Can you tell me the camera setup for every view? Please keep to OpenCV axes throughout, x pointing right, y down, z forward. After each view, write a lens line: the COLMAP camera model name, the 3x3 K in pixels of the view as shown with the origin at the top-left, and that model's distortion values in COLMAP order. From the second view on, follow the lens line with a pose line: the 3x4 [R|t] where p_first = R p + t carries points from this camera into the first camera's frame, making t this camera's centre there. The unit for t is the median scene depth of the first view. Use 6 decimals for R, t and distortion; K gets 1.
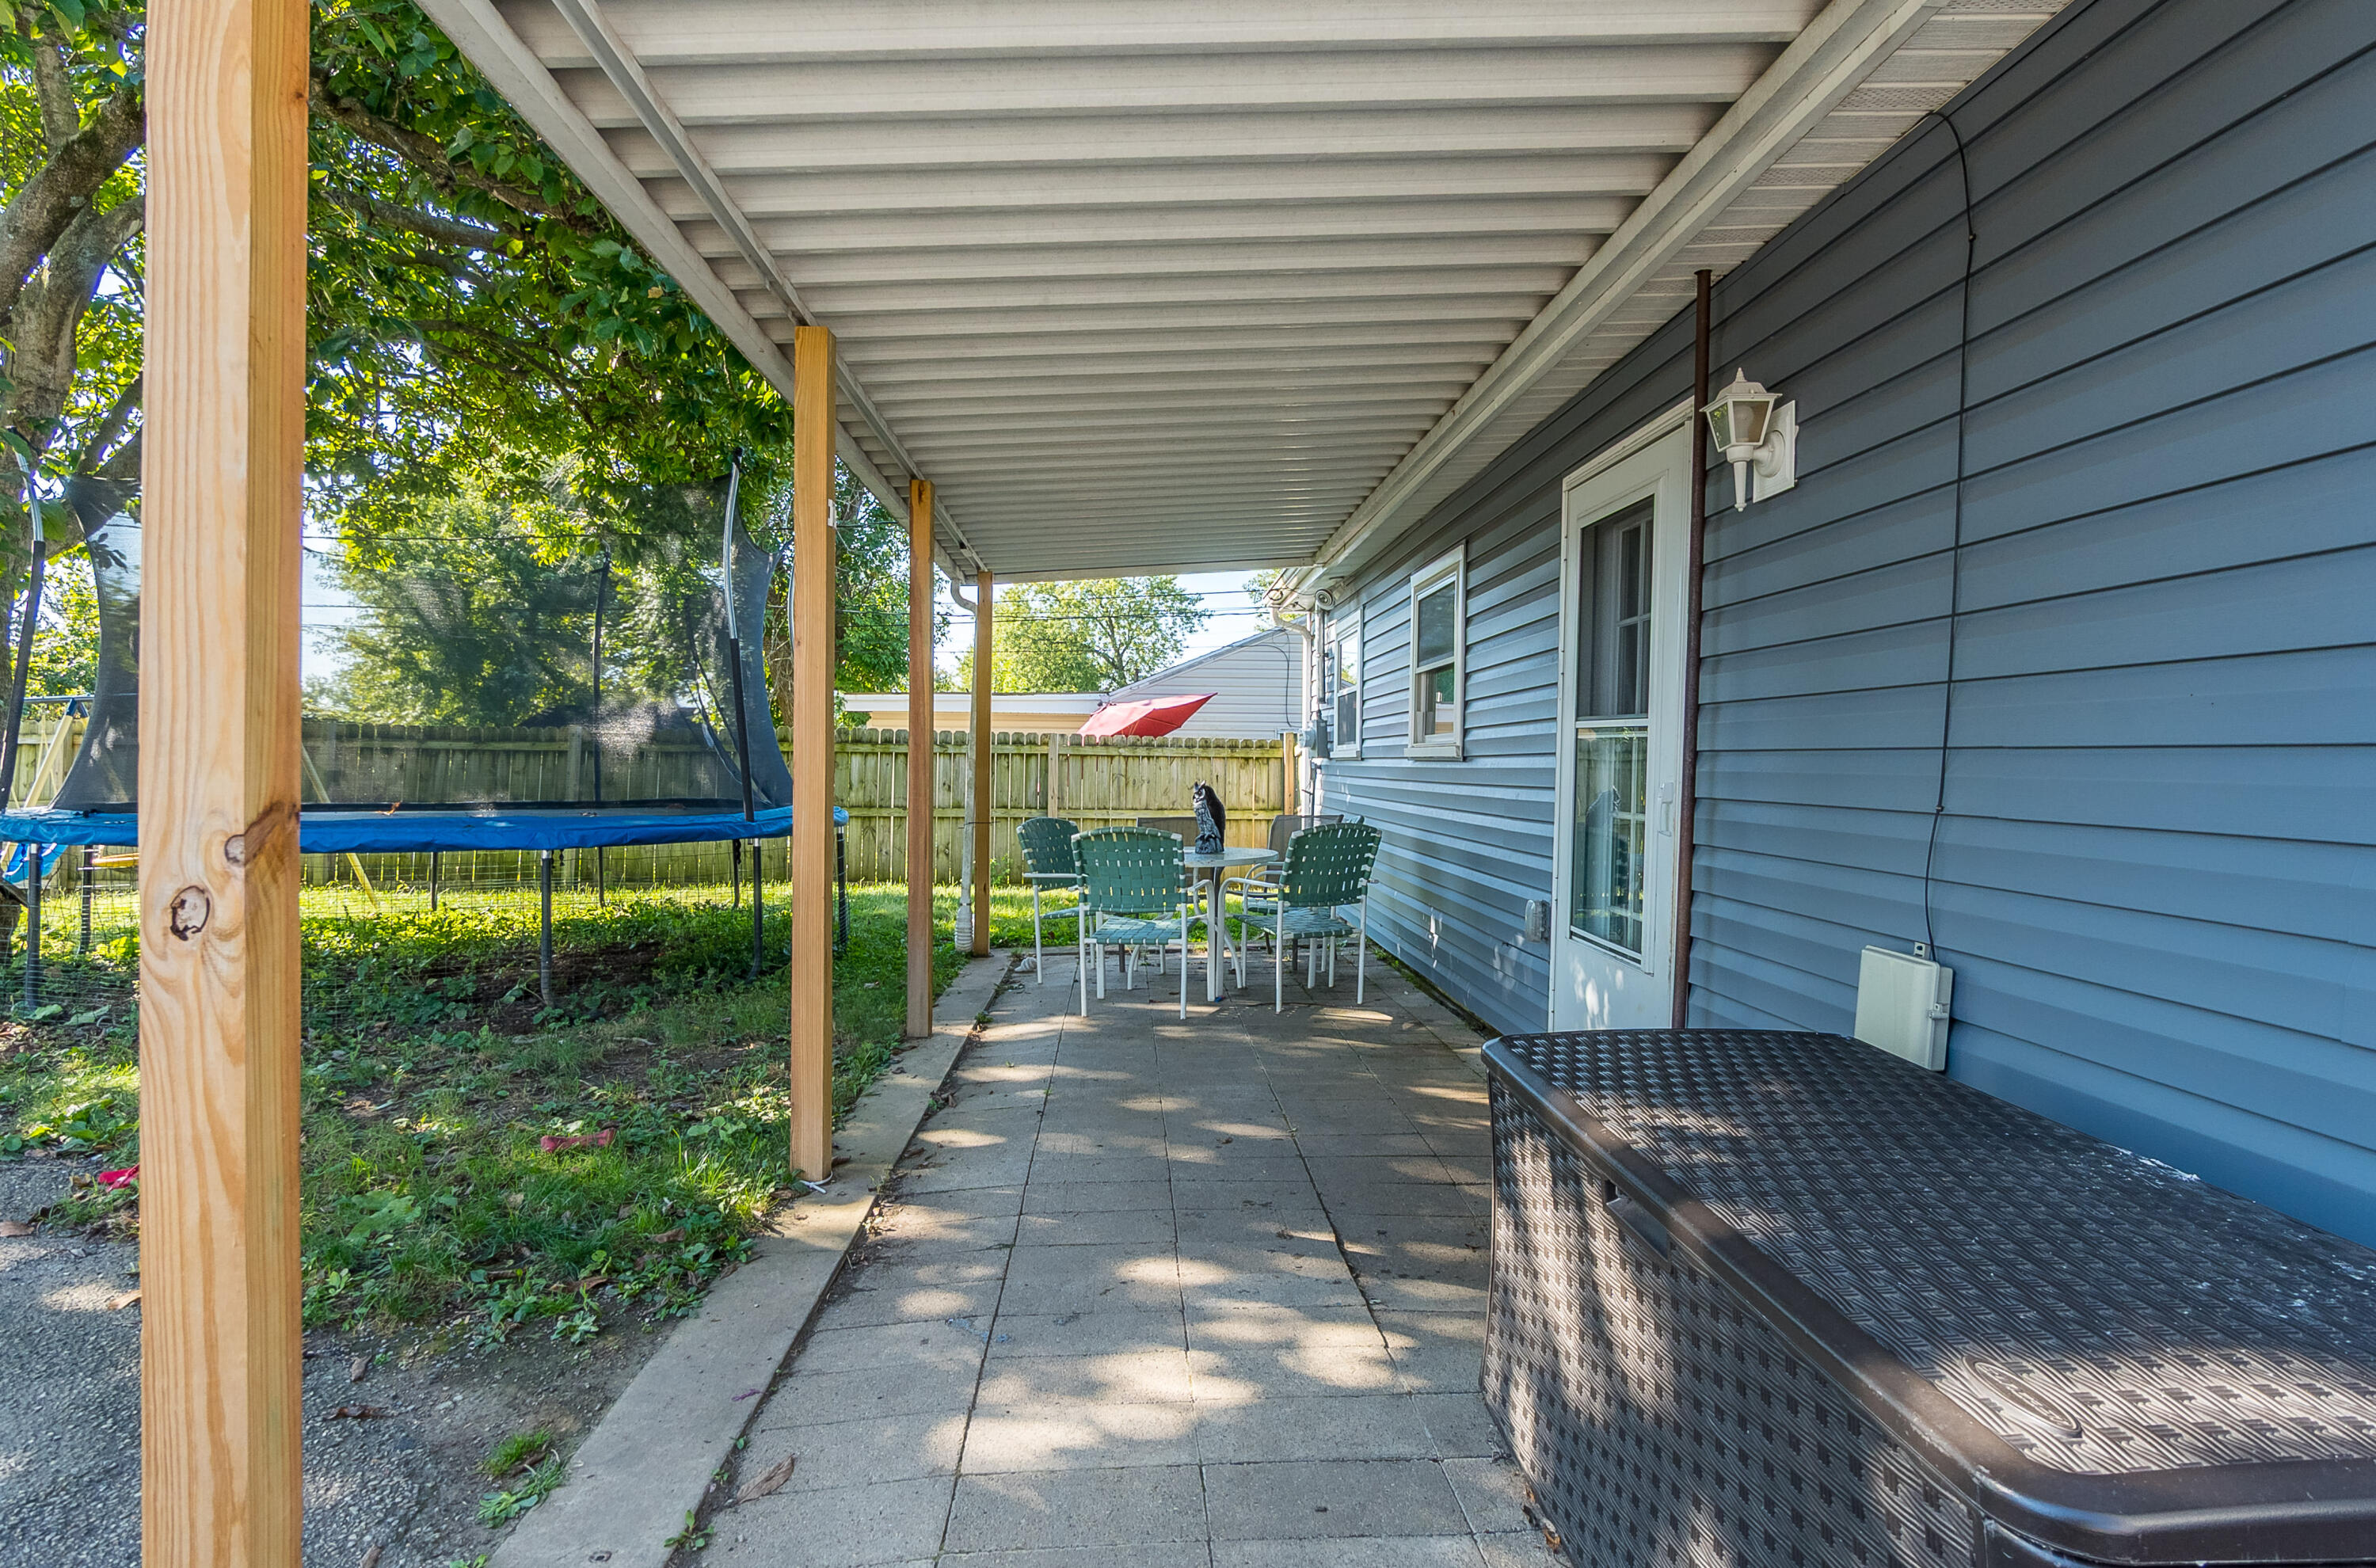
lens RADIAL K [[1265.5, 0, 1188.0], [0, 1265.5, 784.0], [0, 0, 1]] dist [-0.006372, -0.001327]
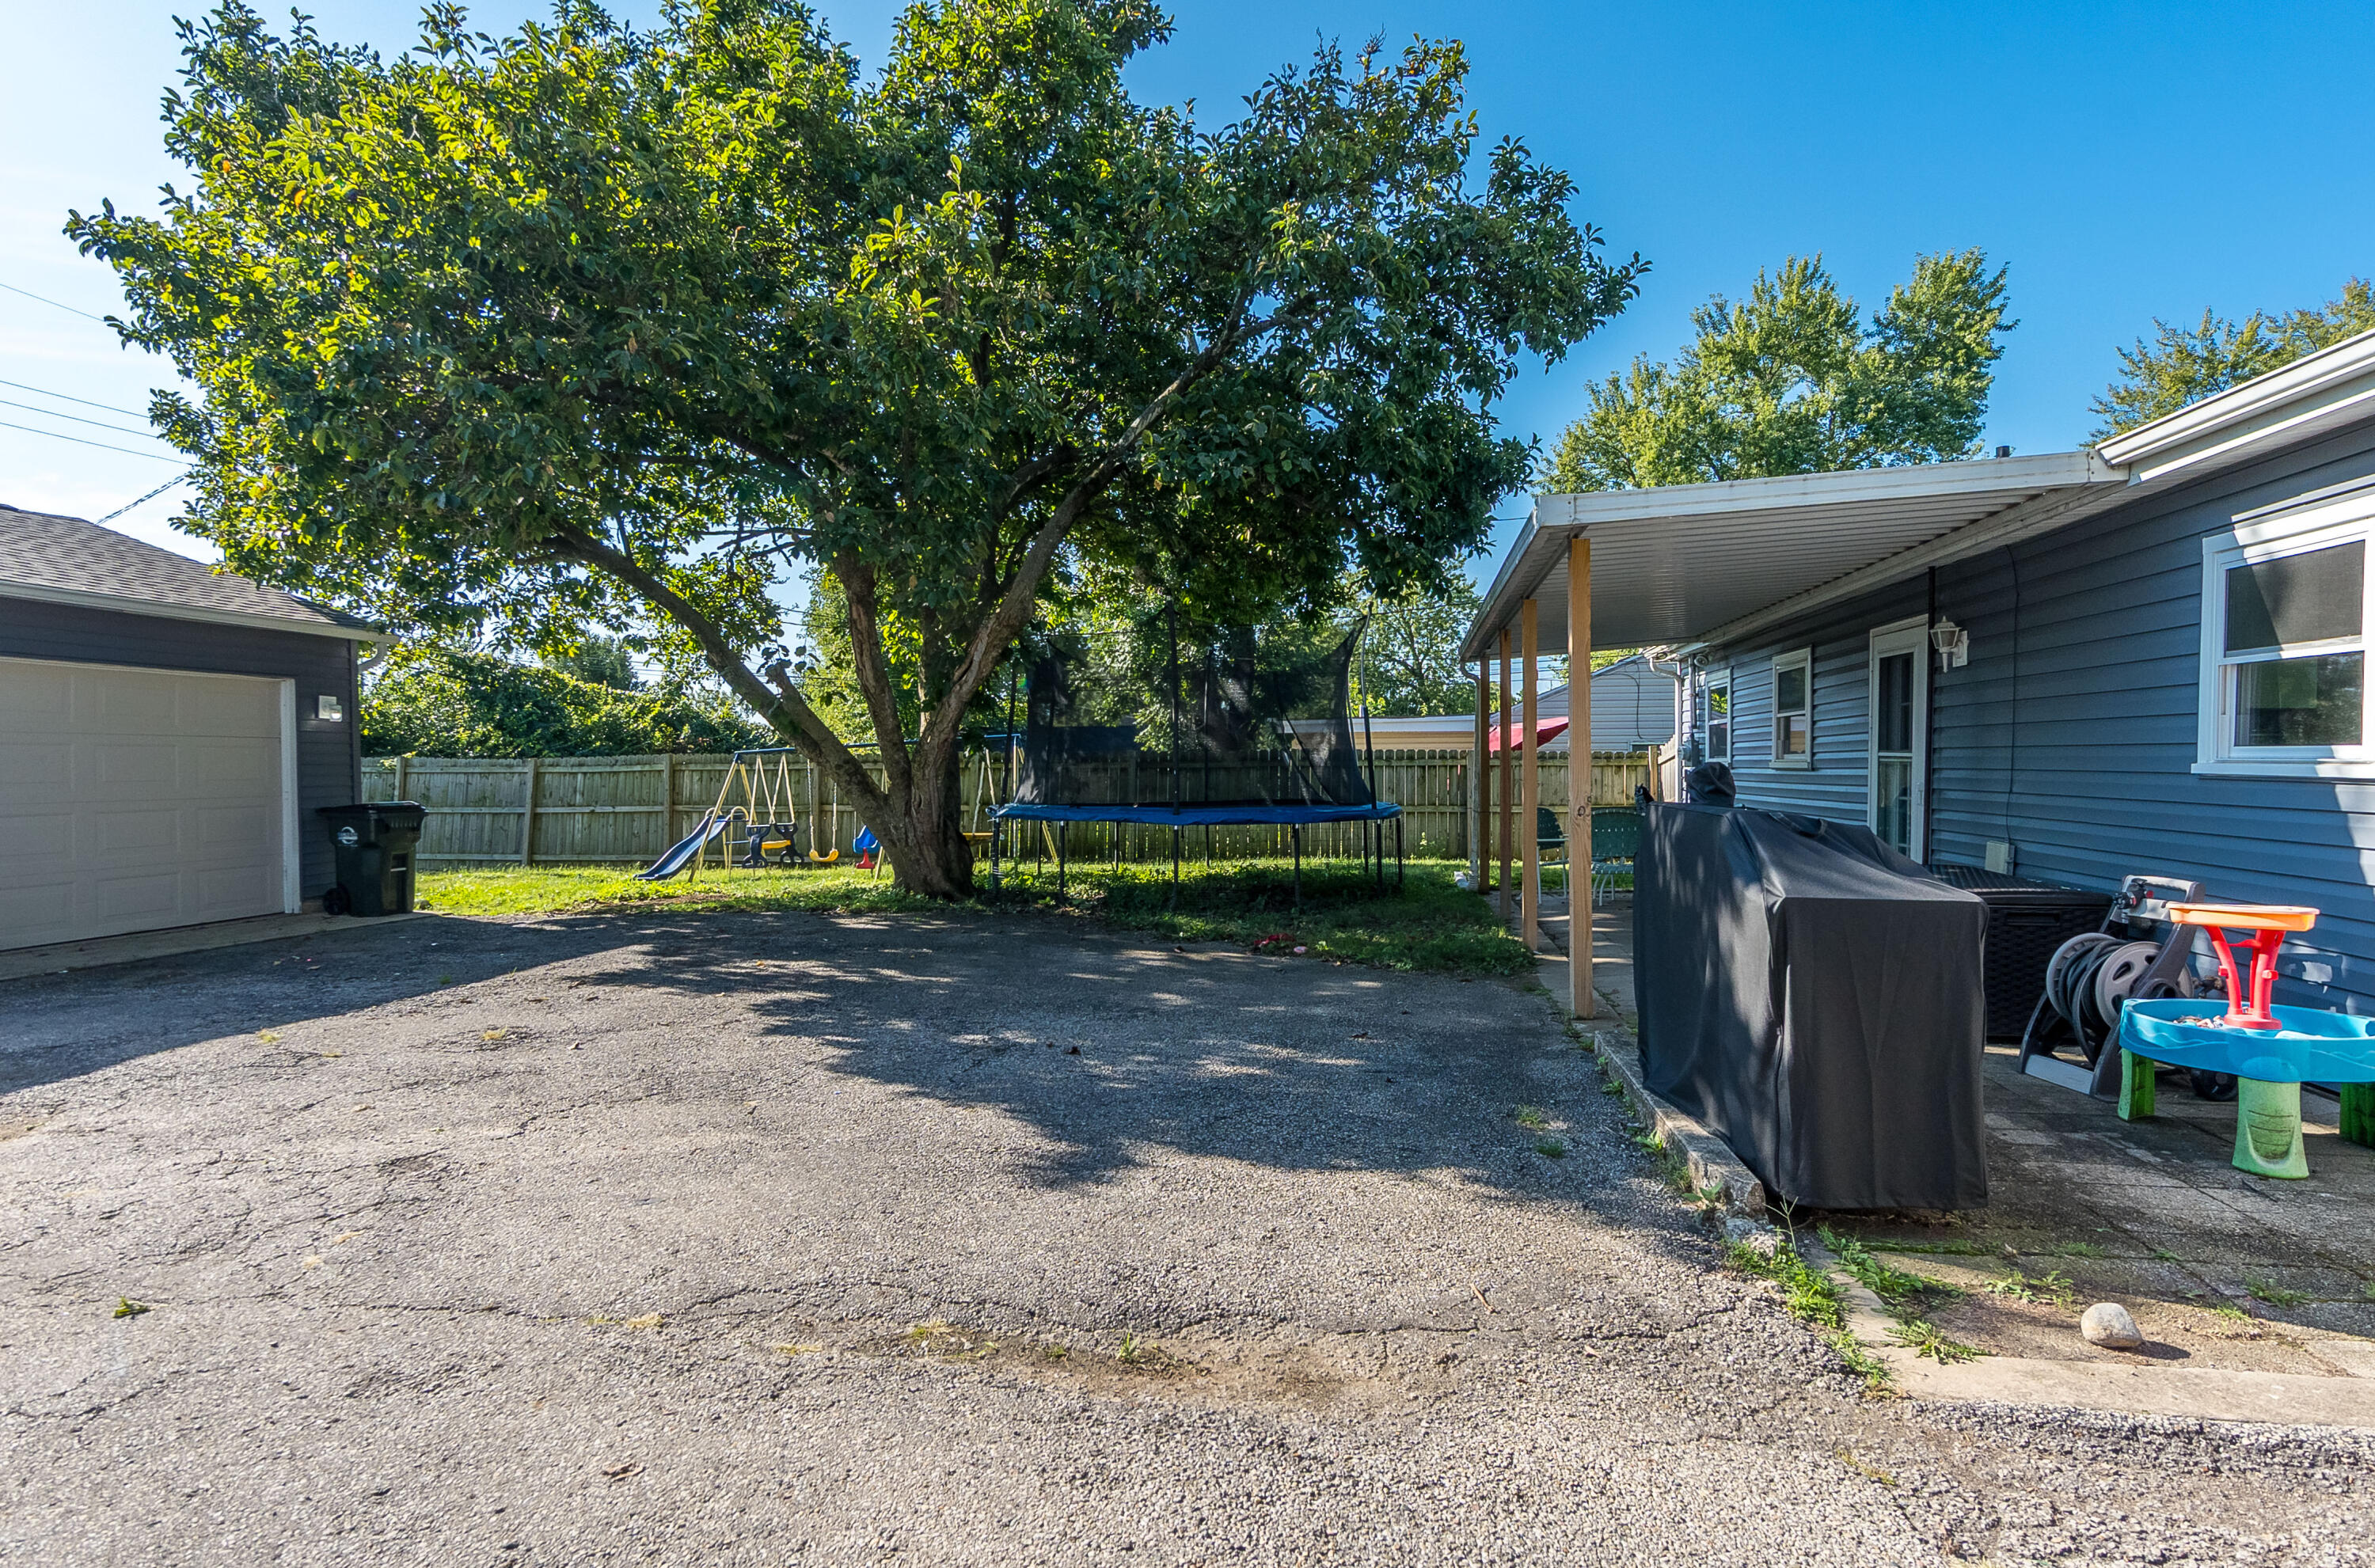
lens RADIAL K [[1235.0, 0, 1187.5], [0, 1235.0, 784.0], [0, 0, 1]] dist [0.000933, 0.000186]
pose [[0.973316, -0.011347, -0.229190, -0.259550], [0.010517, 0.999933, -0.004845, -0.000552], [0.229230, 0.002305, 0.973370, -0.964589]]
